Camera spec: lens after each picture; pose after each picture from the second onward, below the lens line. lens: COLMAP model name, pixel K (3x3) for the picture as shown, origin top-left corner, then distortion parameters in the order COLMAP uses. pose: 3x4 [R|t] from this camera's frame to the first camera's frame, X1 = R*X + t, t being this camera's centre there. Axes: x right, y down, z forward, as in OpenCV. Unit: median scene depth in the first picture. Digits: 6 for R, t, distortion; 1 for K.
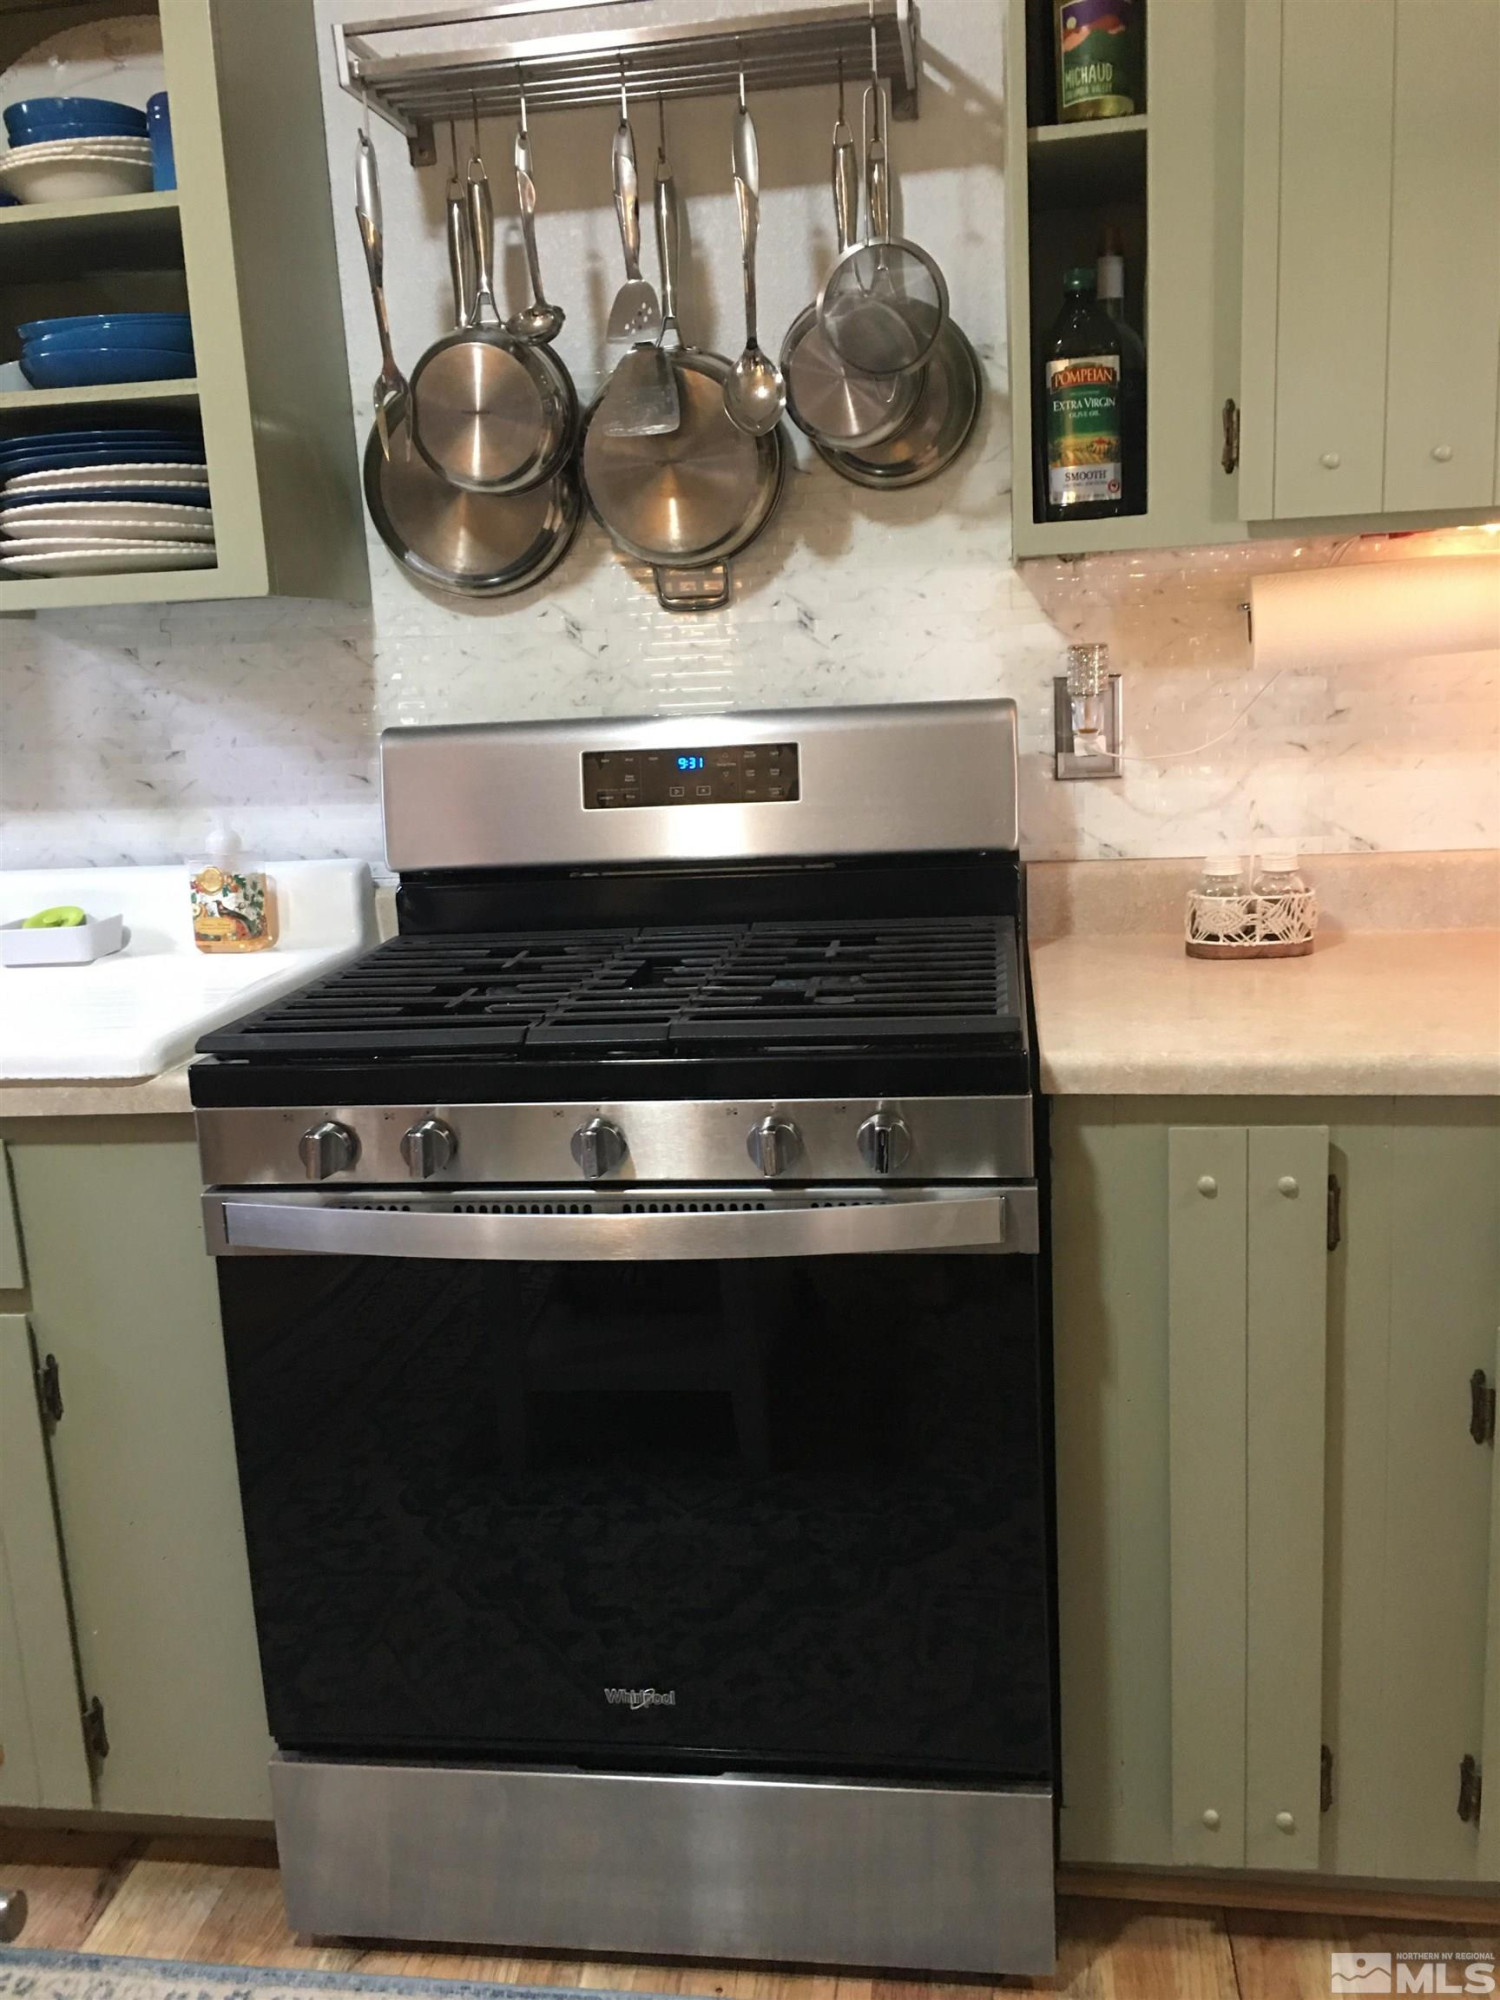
lens RADIAL K [[1728.5, 0, 752.4], [0, 1728.5, 1001.4], [0, 0, 1]] dist [0.080453, -0.109731]
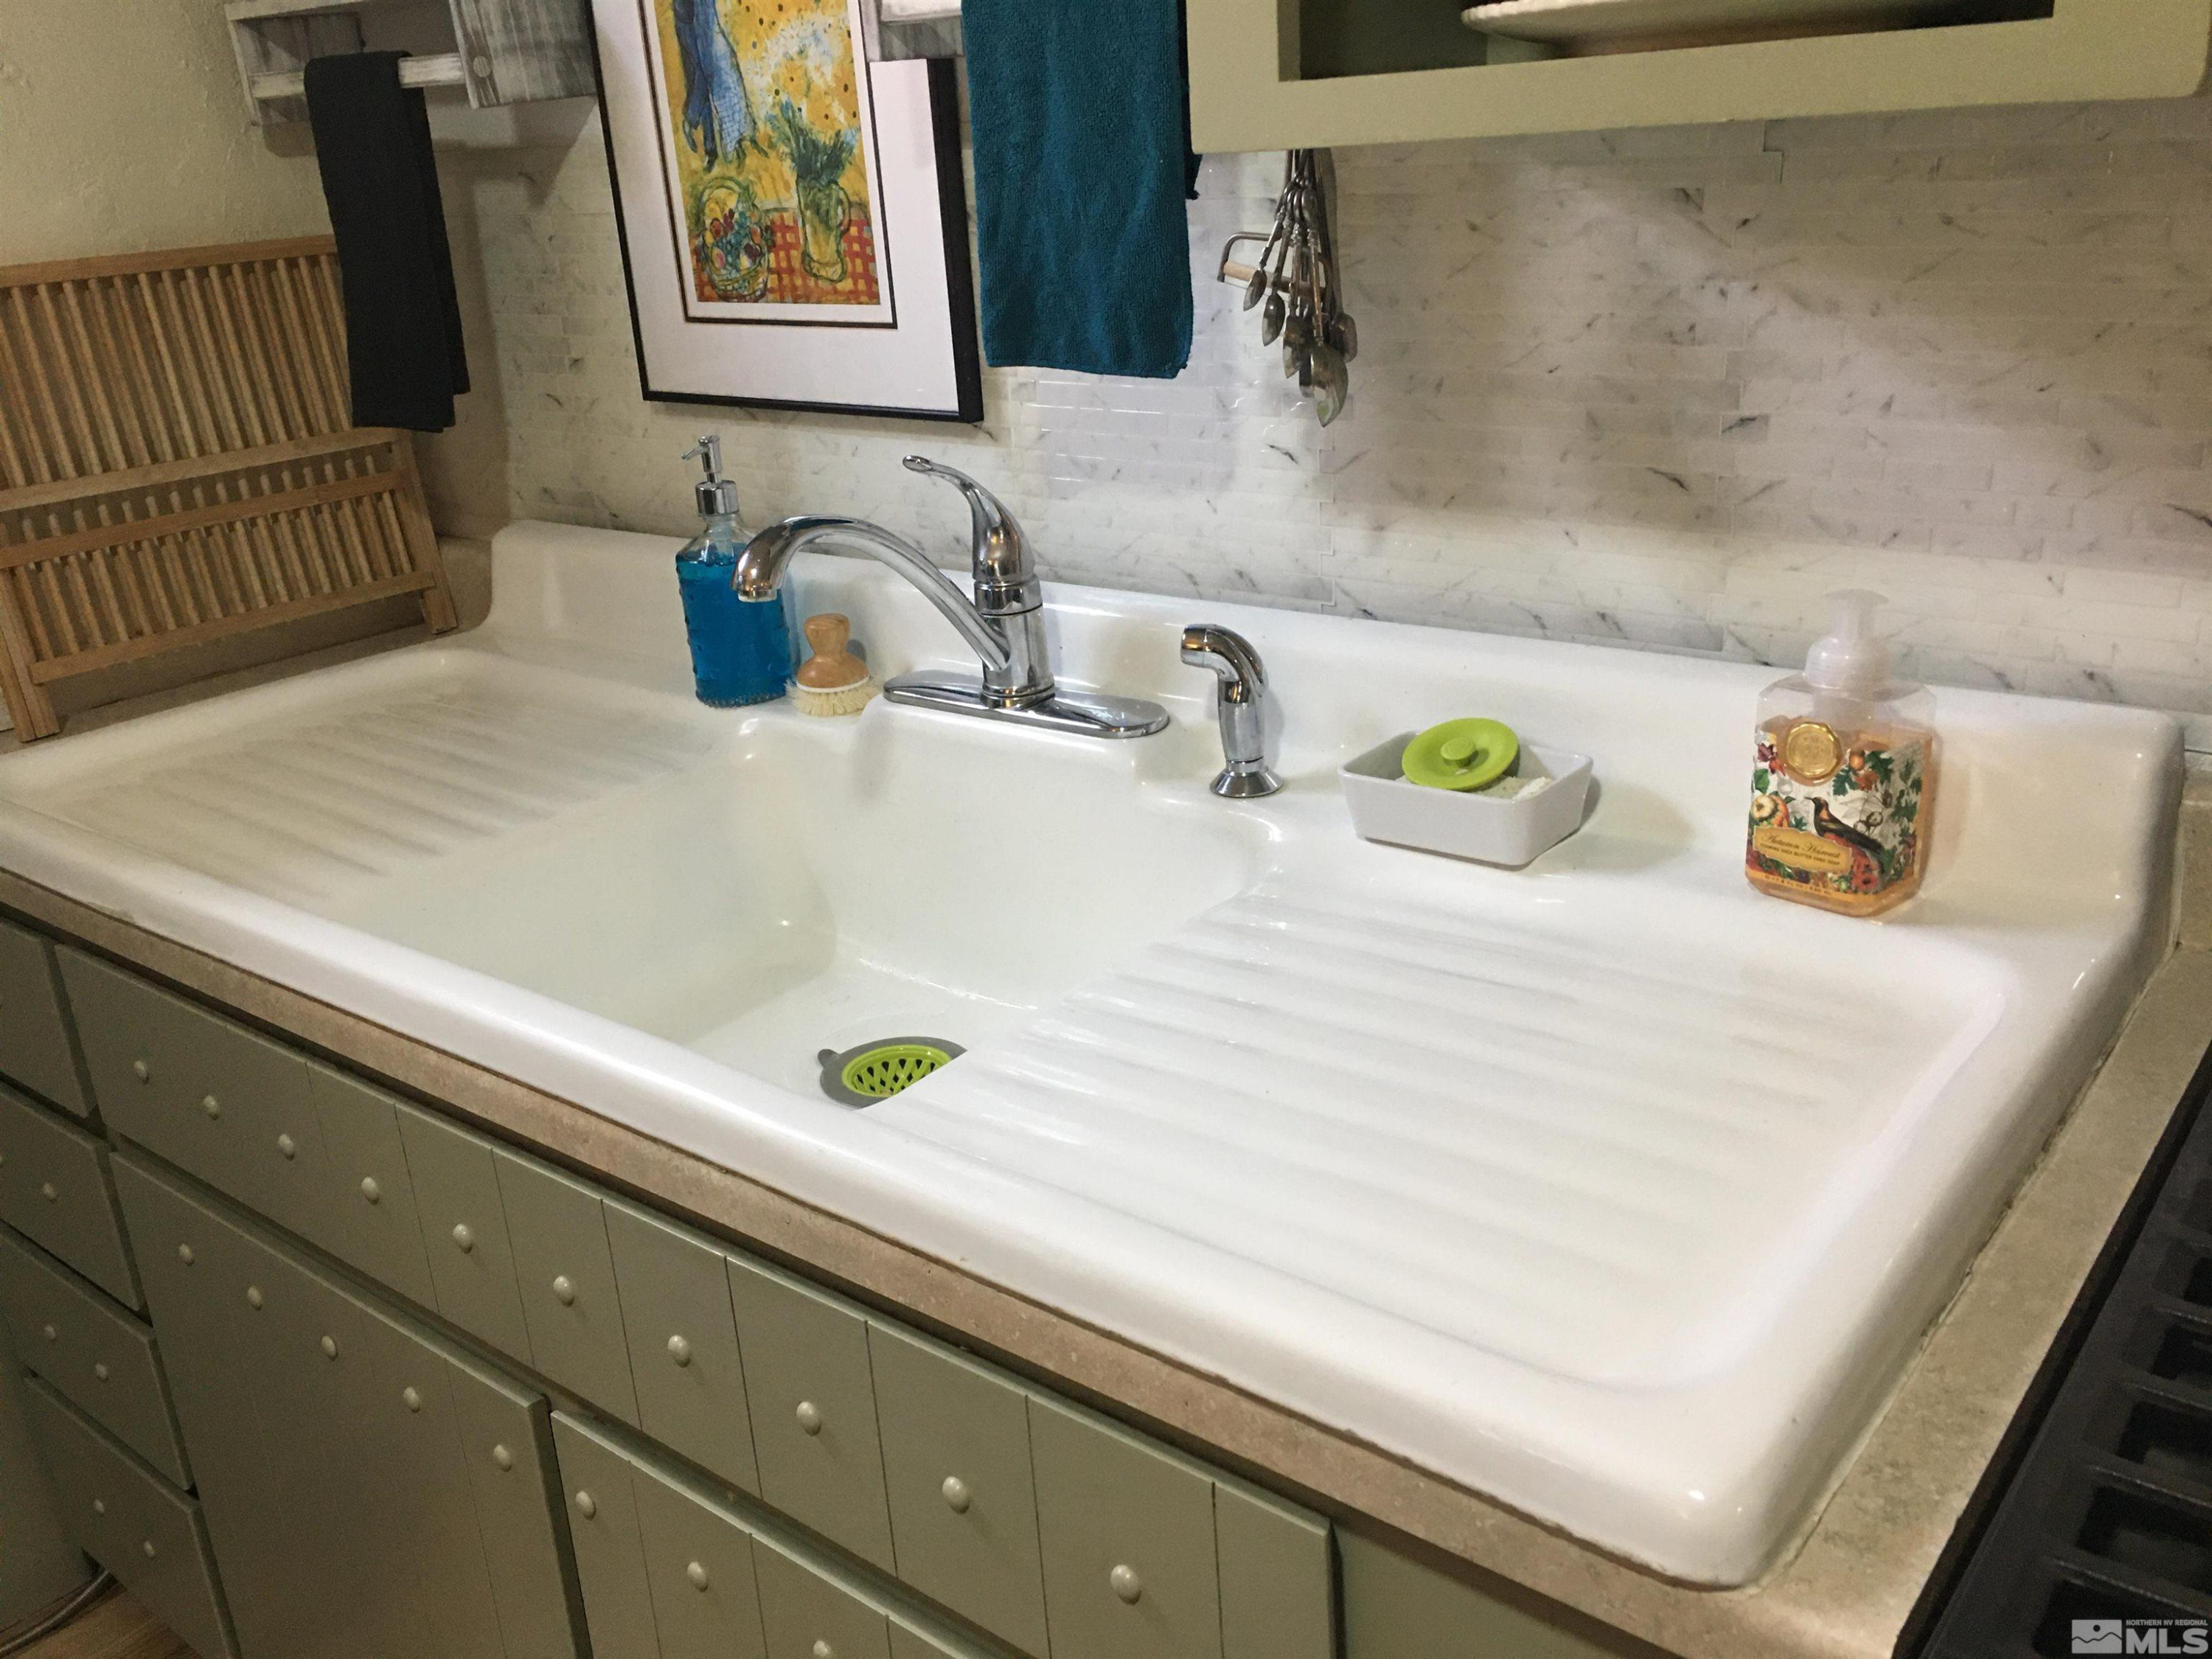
lens RADIAL K [[1911.7, 0, 1104.4], [0, 1911.7, 831.0], [0, 0, 1]] dist [0.080453, -0.109731]
pose [[0.862429, 0.172079, -0.476031, -0.216760], [-0.078450, 0.974517, 0.210147, -0.131701], [0.500062, -0.143892, 0.853952, 0.461777]]
